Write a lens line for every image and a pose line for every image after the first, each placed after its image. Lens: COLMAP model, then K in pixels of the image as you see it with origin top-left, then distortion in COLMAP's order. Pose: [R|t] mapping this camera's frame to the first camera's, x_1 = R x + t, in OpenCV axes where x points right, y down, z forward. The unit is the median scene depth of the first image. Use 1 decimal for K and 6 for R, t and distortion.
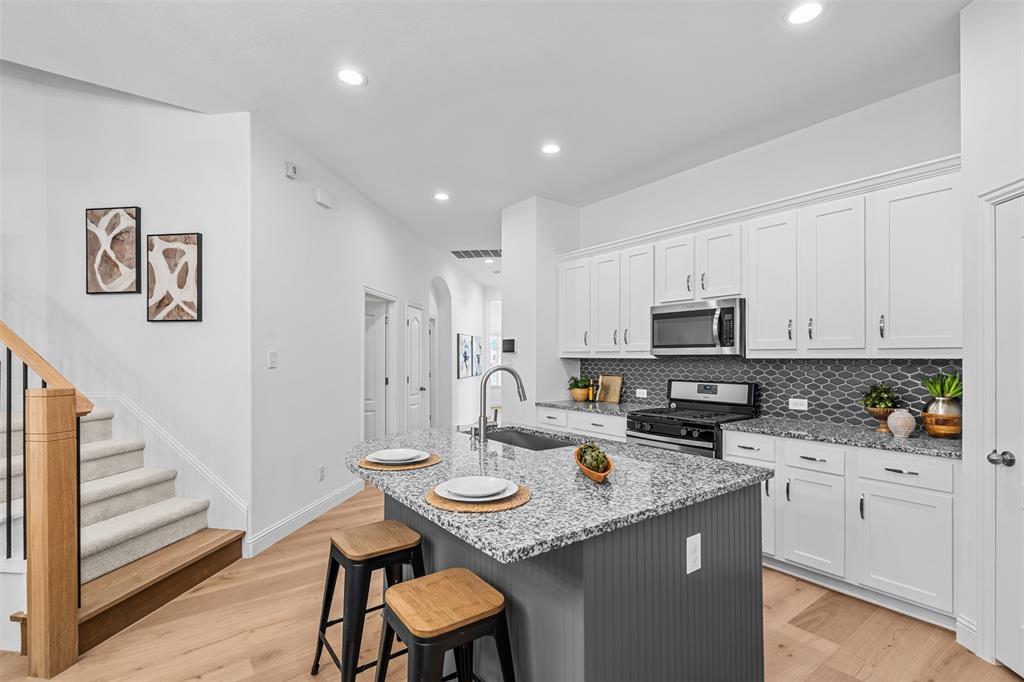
lens RADIAL K [[465.8, 0, 515.4], [0, 465.8, 356.5], [0, 0, 1]] dist [-0.007400, 0.000827]
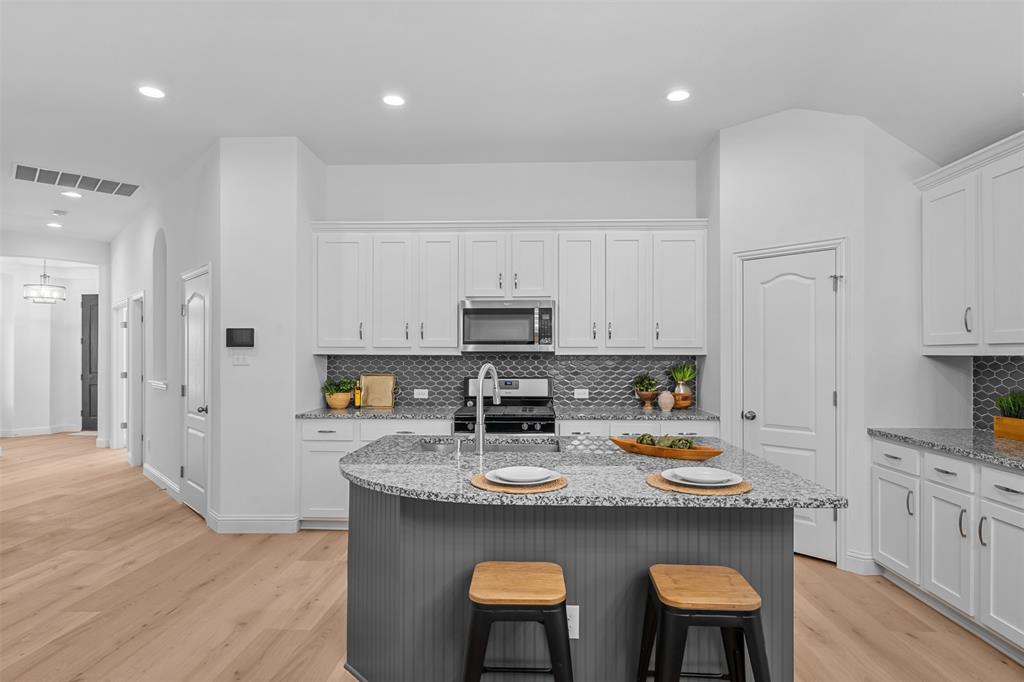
lens RADIAL K [[559.9, 0, 515.5], [0, 559.9, 349.3], [0, 0, 1]] dist [0.007305, 0.002077]
pose [[0.636539, 0.004790, 0.771230, -0.550209], [-0.001478, 0.999986, -0.004991, -0.002467], [-0.771243, 0.002037, 0.636538, 0.202641]]
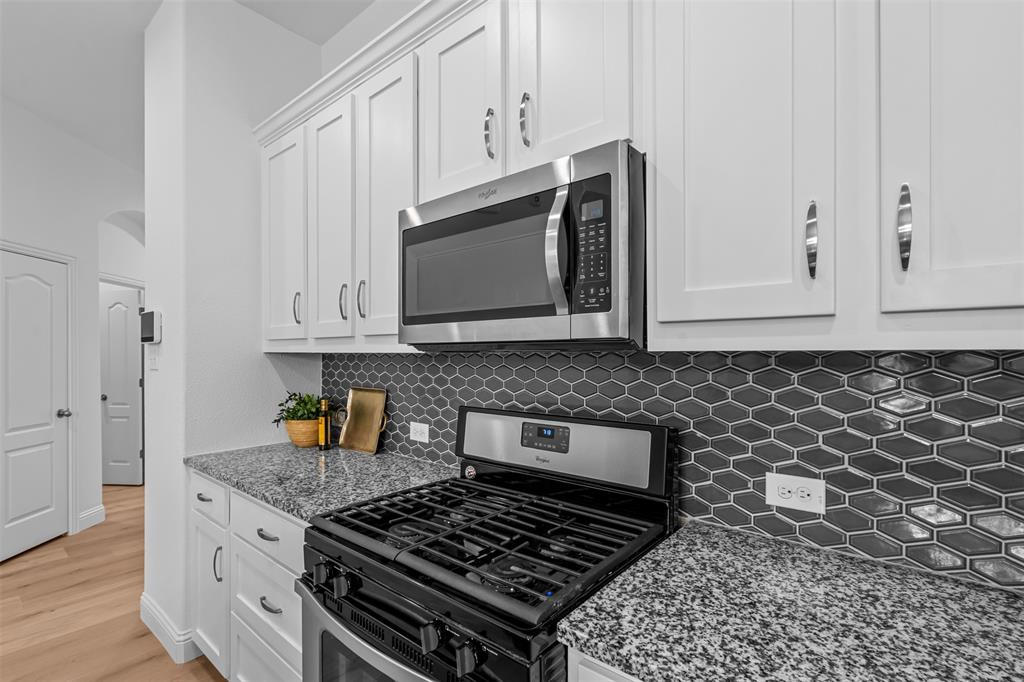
lens RADIAL K [[465.8, 0, 514.9], [0, 465.8, 348.8], [0, 0, 1]] dist [-0.007400, 0.000827]
pose [[0.973782, -0.001055, 0.227479, 0.315521], [0.002673, 0.999973, -0.006807, 0.003532], [-0.227466, 0.007237, 0.973759, 0.667248]]
